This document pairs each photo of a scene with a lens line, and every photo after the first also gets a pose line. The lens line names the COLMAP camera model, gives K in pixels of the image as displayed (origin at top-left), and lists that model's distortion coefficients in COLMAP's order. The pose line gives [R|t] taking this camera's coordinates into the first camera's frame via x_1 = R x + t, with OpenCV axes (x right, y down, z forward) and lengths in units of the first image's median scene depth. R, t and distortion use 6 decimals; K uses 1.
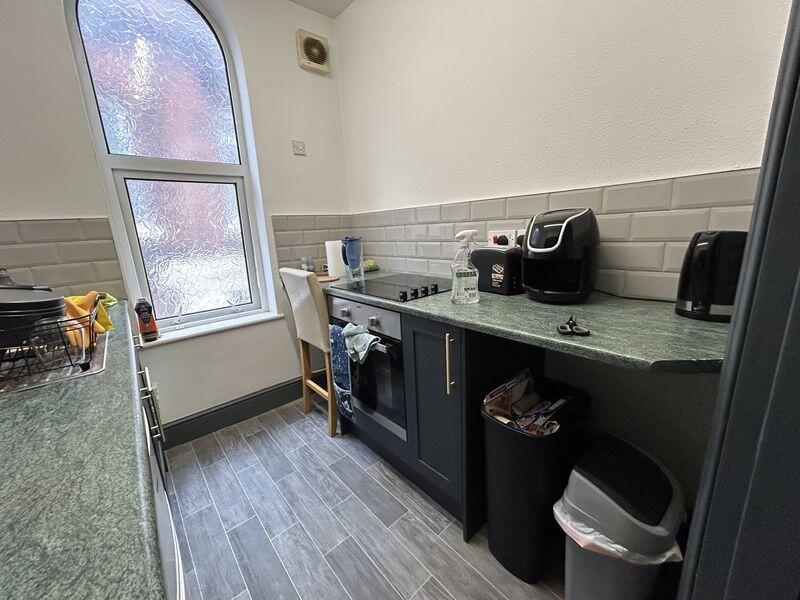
lens RADIAL K [[319.3, 0, 400.0], [0, 319.3, 300.0], [0, 0, 1]] dist [-0.012219, 0.006015]
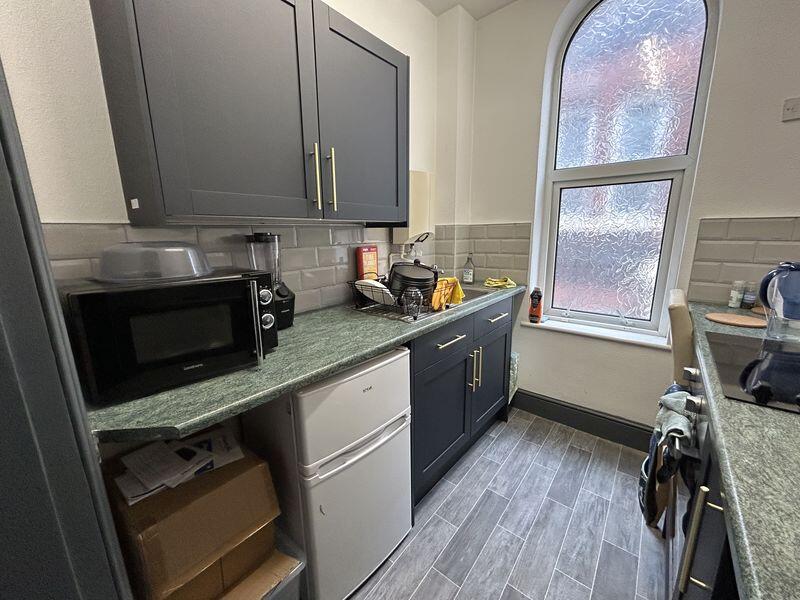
lens RADIAL K [[319.3, 0, 400.0], [0, 319.3, 300.0], [0, 0, 1]] dist [-0.012219, 0.006015]
pose [[0.158025, 0.252004, -0.954737, 0.297514], [-0.213346, 0.952761, 0.216170, -0.113153], [0.964112, 0.169529, 0.204324, 0.241834]]
